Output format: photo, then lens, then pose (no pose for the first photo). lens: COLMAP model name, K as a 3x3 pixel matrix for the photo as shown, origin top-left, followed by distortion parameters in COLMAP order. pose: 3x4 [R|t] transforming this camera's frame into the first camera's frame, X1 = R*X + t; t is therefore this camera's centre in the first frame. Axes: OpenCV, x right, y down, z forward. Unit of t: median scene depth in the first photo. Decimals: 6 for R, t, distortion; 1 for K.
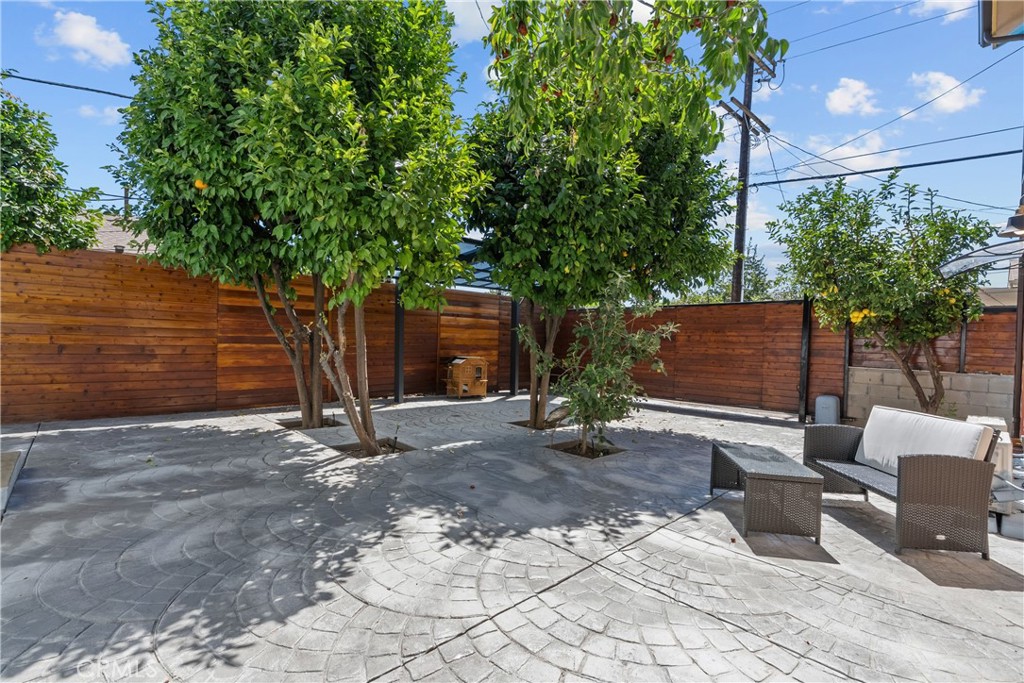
lens RADIAL K [[459.8, 0, 512.0], [0, 459.8, 341.5], [0, 0, 1]] dist [0.000601, 0.000027]
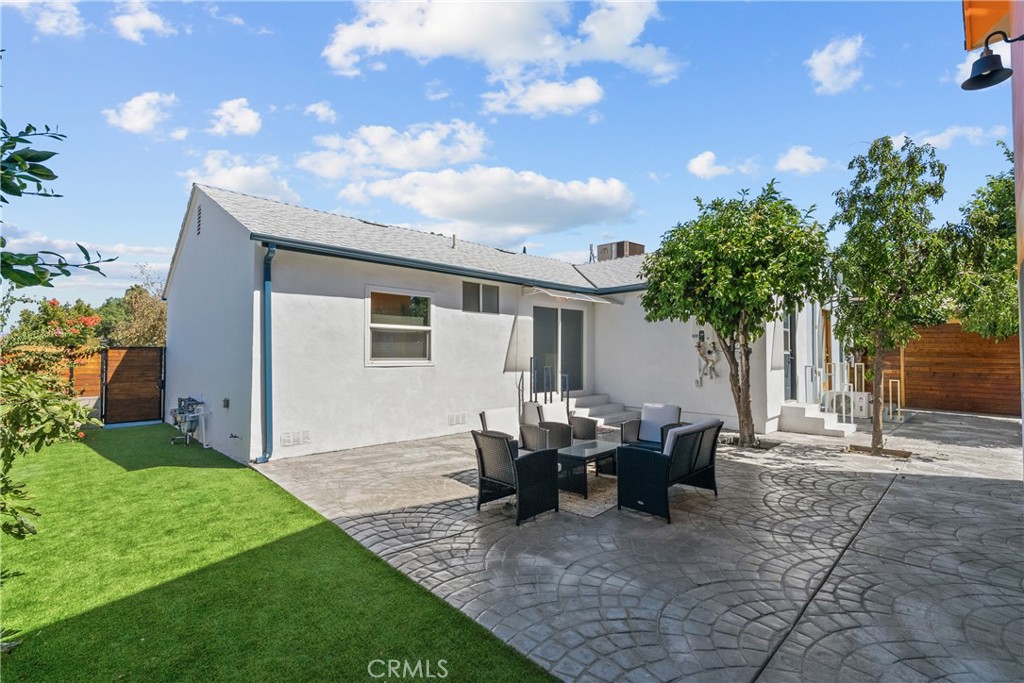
lens RADIAL K [[459.8, 0, 512.0], [0, 459.8, 341.5], [0, 0, 1]] dist [0.000601, 0.000027]
pose [[-0.008719, -0.043321, -0.999023, 1.078444], [-0.009029, 0.999024, -0.043242, -0.022148], [0.999921, 0.008643, -0.009102, -0.854654]]
